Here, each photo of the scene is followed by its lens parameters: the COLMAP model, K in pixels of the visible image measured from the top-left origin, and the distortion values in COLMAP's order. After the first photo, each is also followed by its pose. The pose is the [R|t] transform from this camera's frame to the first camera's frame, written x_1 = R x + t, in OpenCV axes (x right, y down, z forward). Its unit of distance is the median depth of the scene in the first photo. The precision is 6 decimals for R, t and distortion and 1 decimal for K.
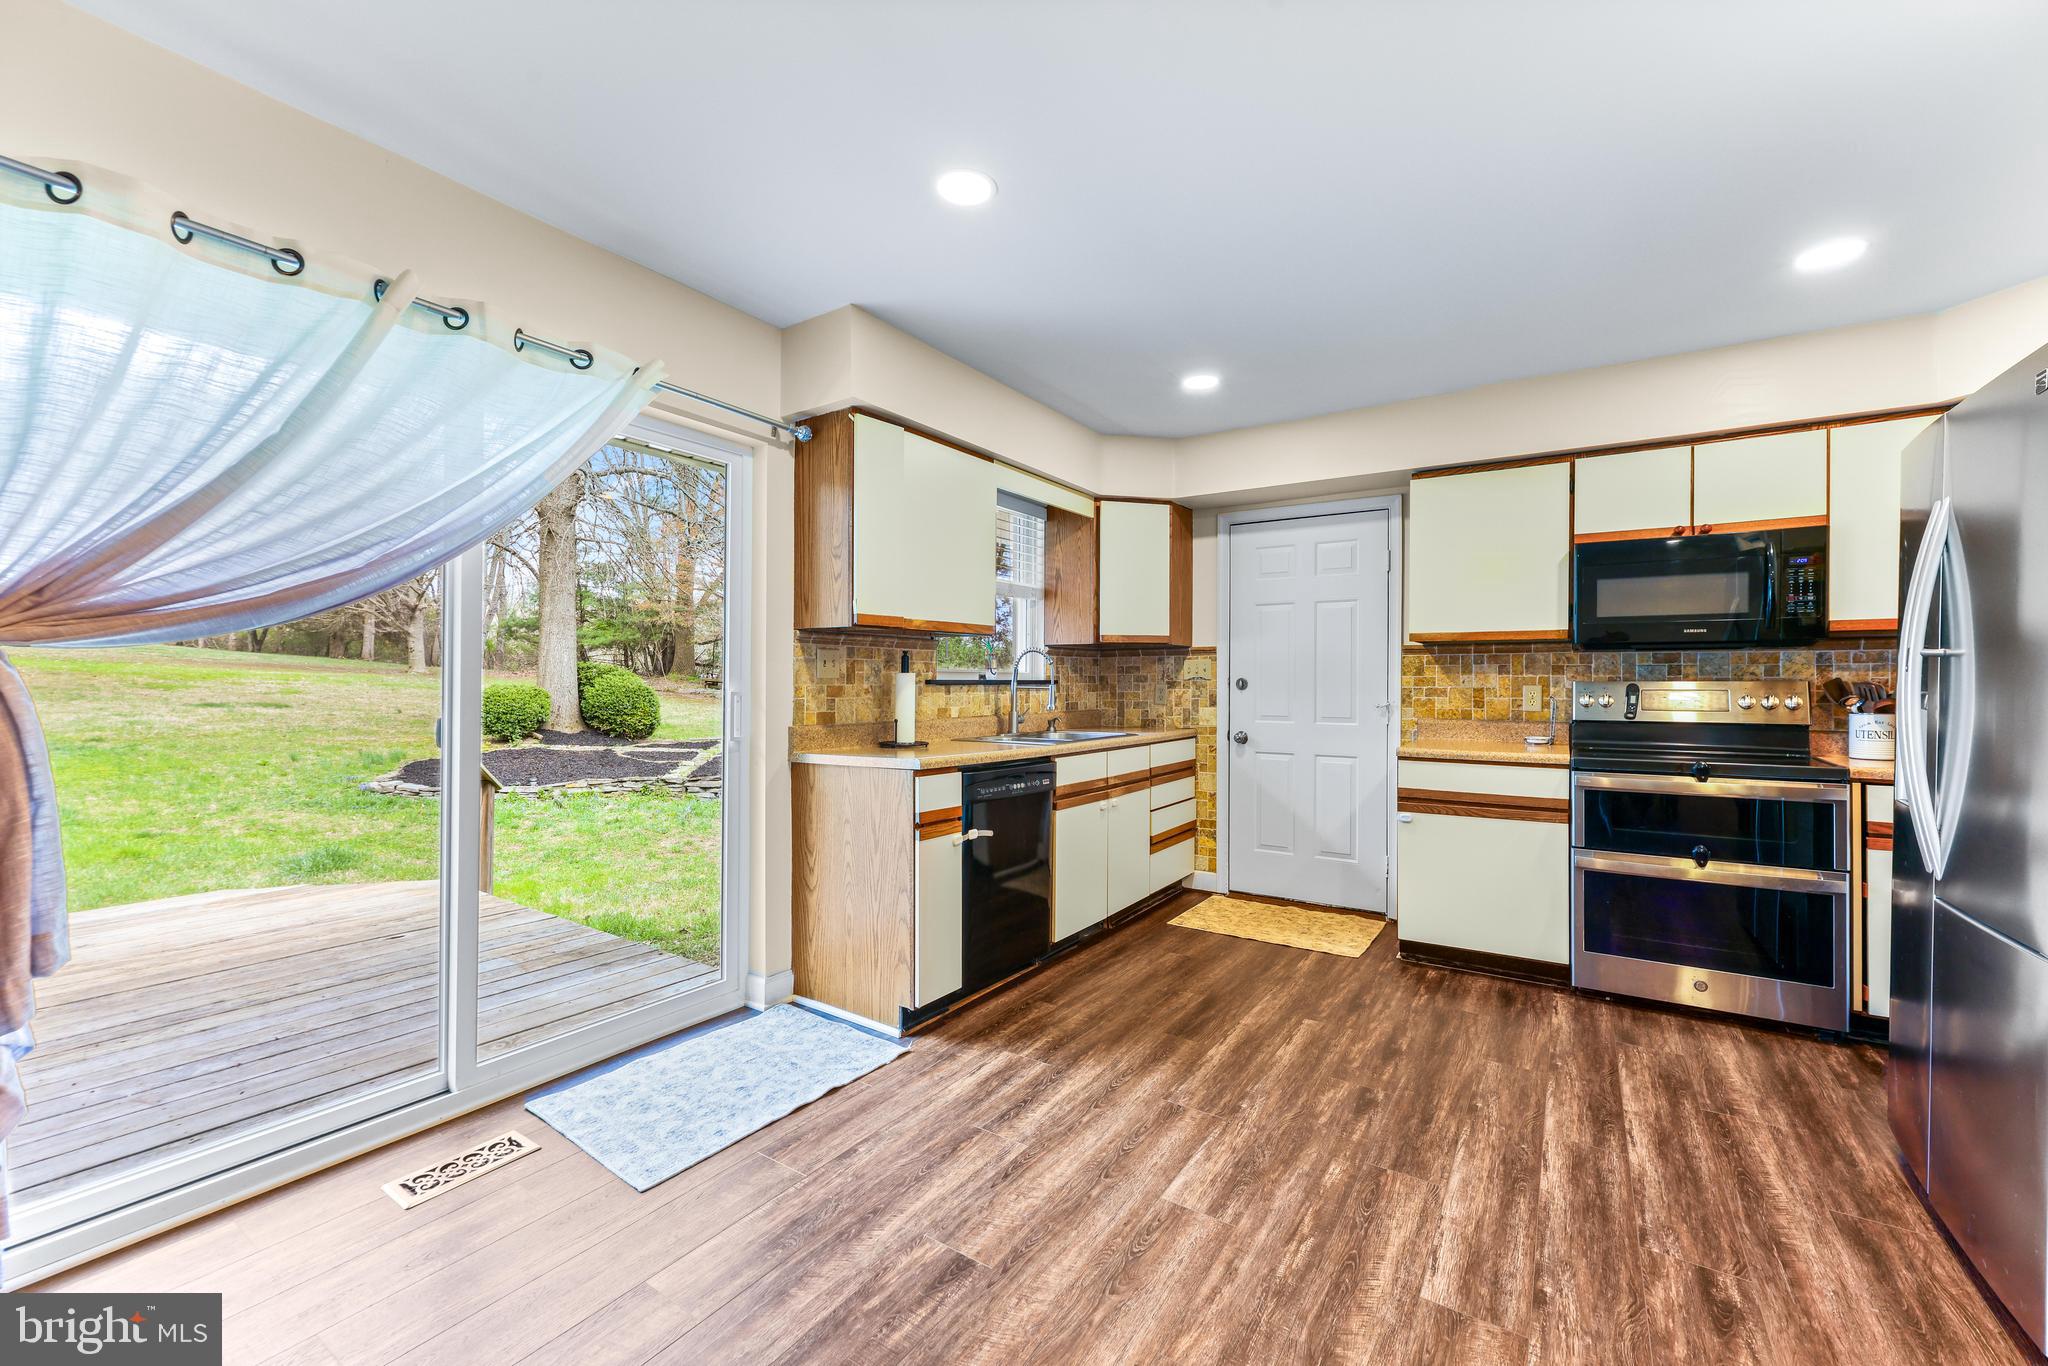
lens RADIAL K [[828.8, 0, 1024.0], [0, 828.8, 683.0], [0, 0, 1]] dist [0.002526, 0.000188]
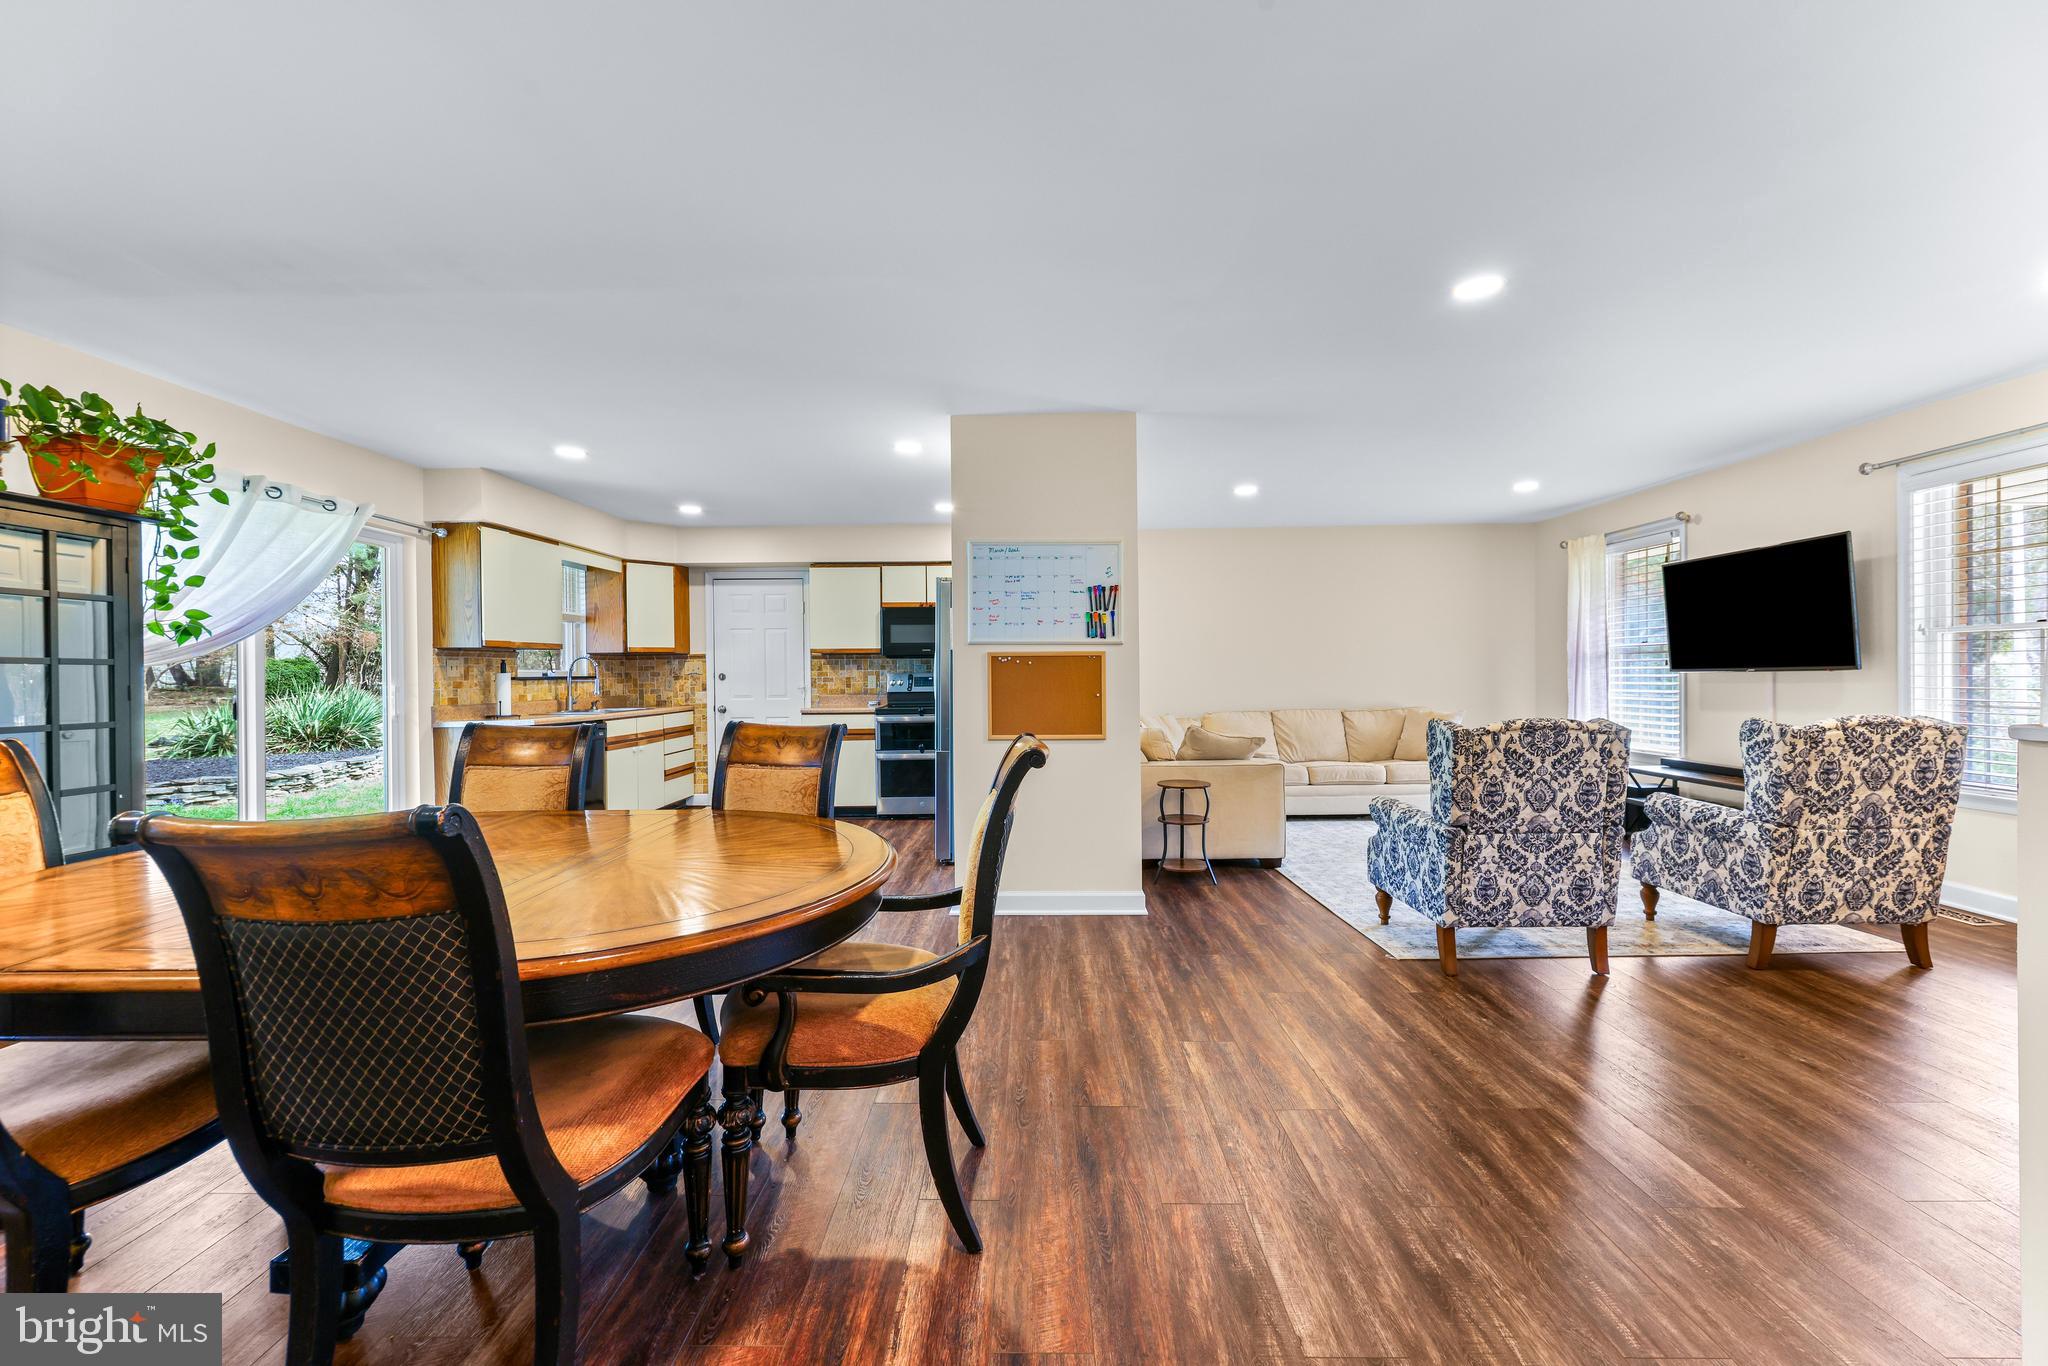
lens RADIAL K [[821.4, 0, 1022.8], [0, 821.4, 683.2], [0, 0, 1]] dist [-0.001167, 0.000602]
pose [[0.839458, -0.018806, 0.543098, -0.170641], [0.013297, 0.999813, 0.014068, -0.001518], [-0.543261, -0.004588, 0.839551, -0.970885]]
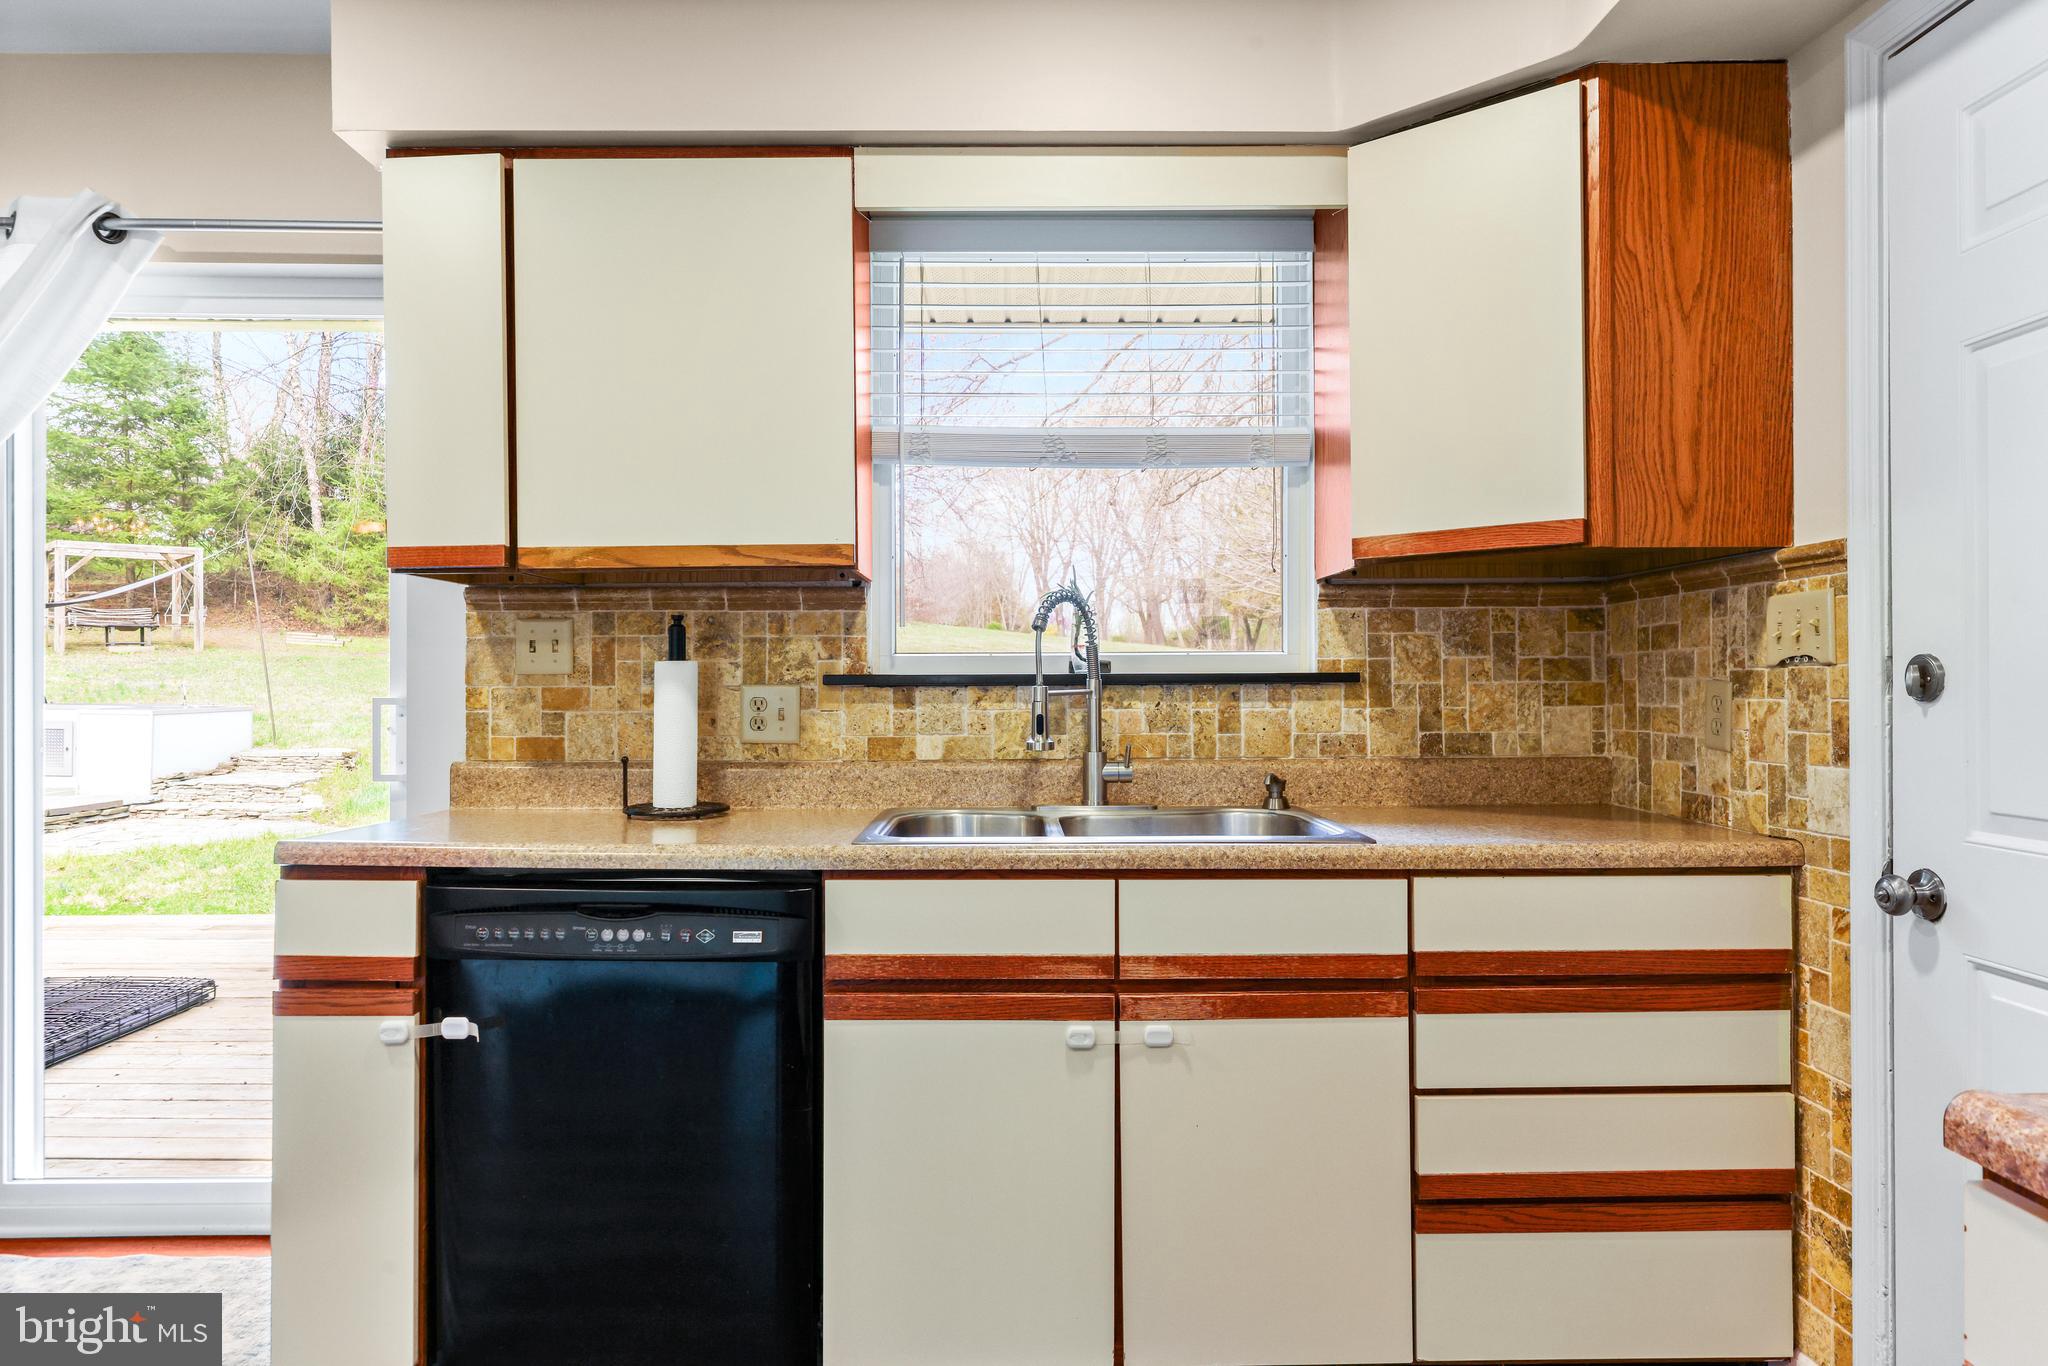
lens RADIAL K [[1249.1, 0, 1021.4], [0, 1249.1, 680.6], [0, 0, 1]] dist [0.000982, -0.000026]
pose [[0.562110, -0.007365, -0.827030, 0.587899], [0.003394, 0.999972, -0.006598, 0.004706], [0.827056, 0.000901, 0.562119, 0.792454]]
